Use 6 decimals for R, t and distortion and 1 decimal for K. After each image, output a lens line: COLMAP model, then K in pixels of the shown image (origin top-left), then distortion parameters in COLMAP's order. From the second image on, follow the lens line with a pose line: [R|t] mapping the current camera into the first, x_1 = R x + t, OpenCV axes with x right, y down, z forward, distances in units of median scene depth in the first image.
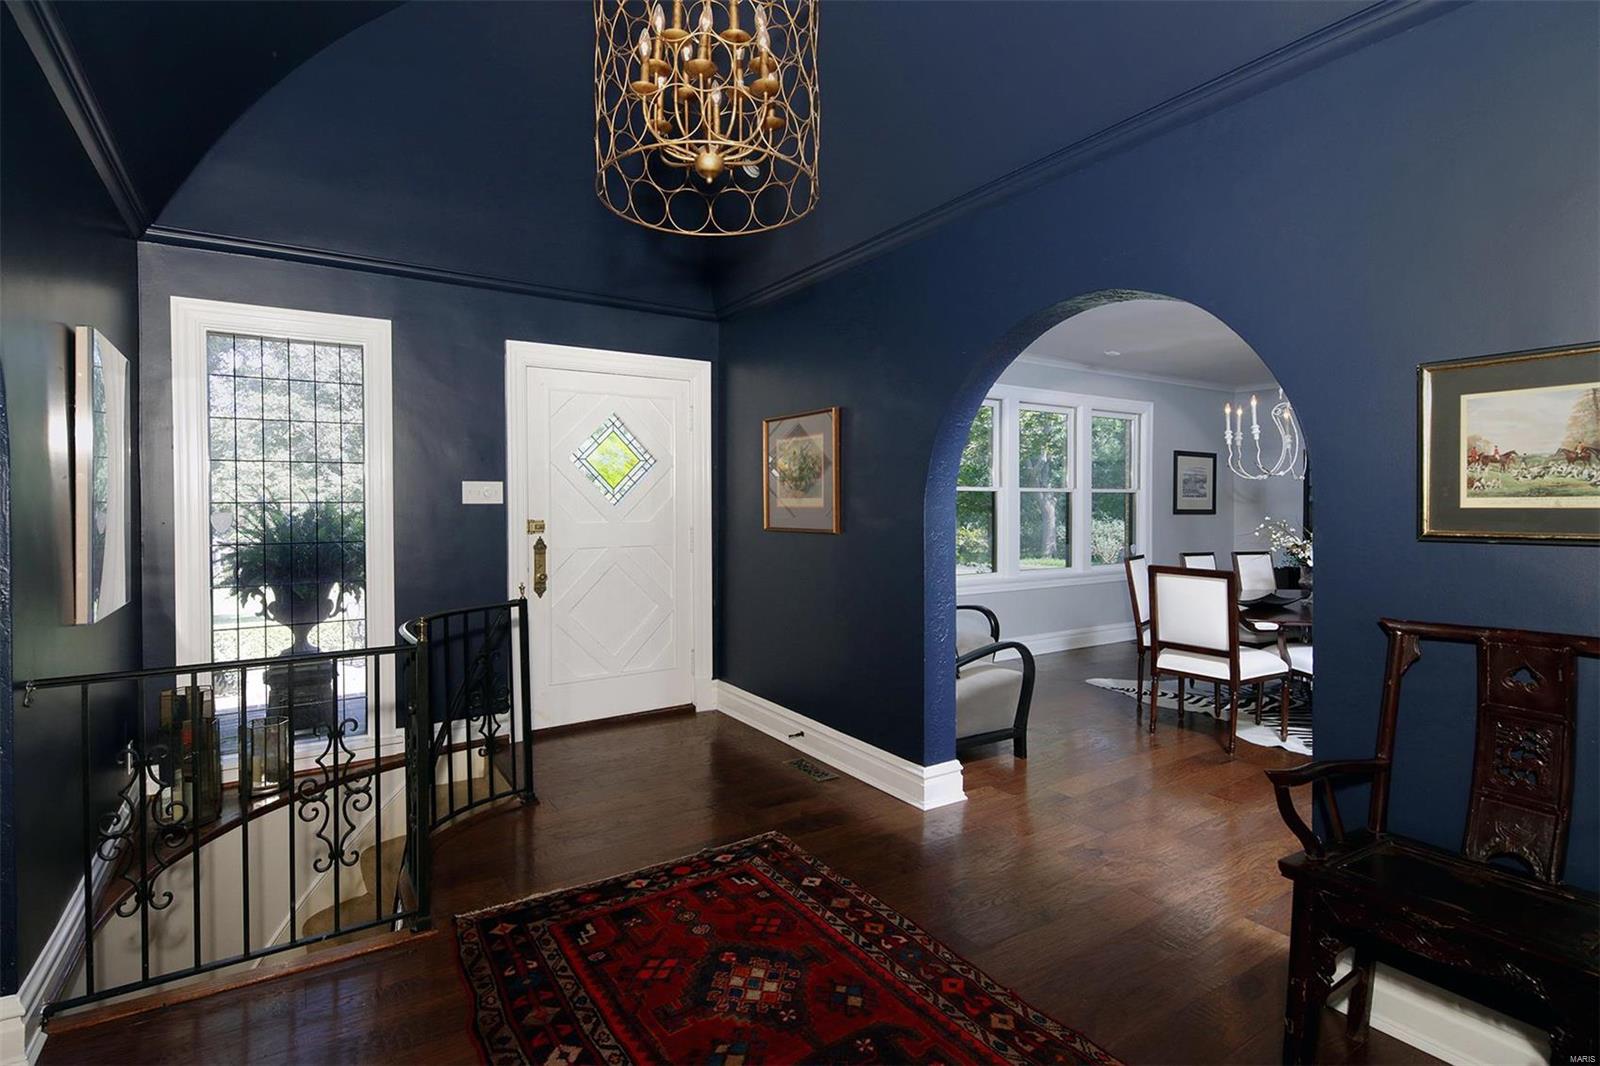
lens RADIAL K [[775.7, 0, 788.8], [0, 775.7, 525.4], [0, 0, 1]] dist [0.000050, 0.000154]
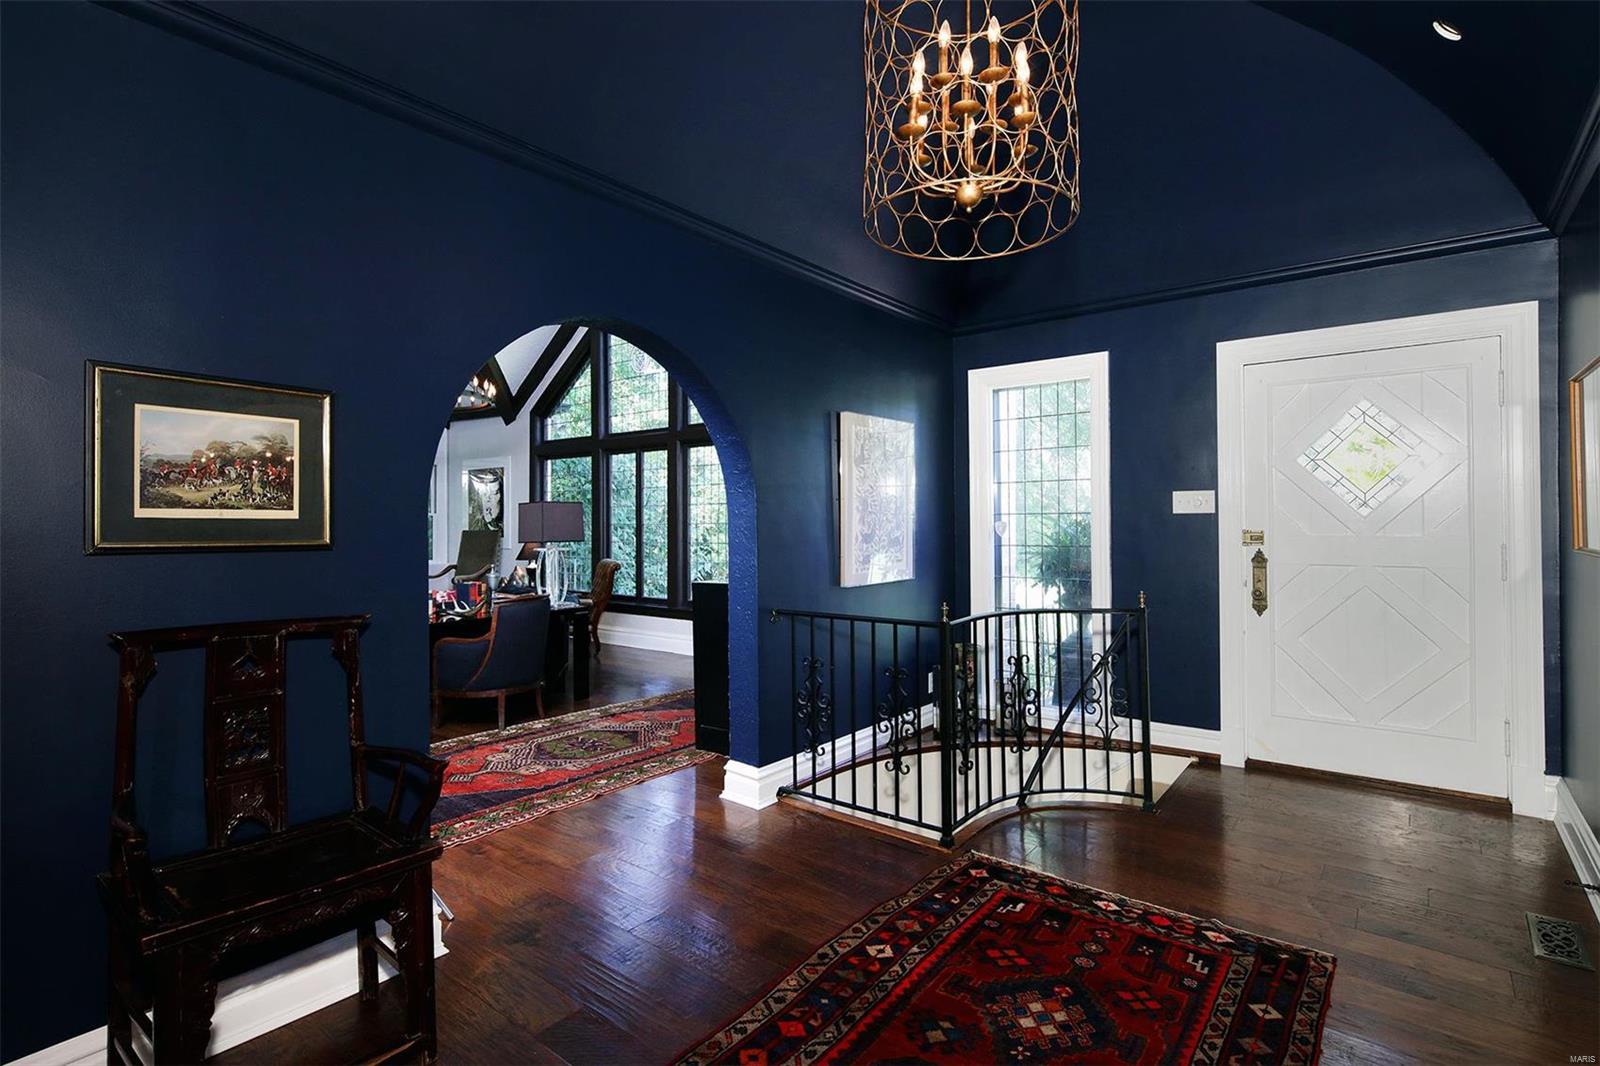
lens RADIAL K [[772.1, 0, 800.1], [0, 772.1, 506.9], [0, 0, 1]] dist [0.001049, -0.000045]
pose [[0.328744, -0.005587, -0.944402, 0.608952], [-0.020572, 0.999703, -0.013075, -0.020031], [0.944195, 0.023727, 0.328532, 0.306615]]
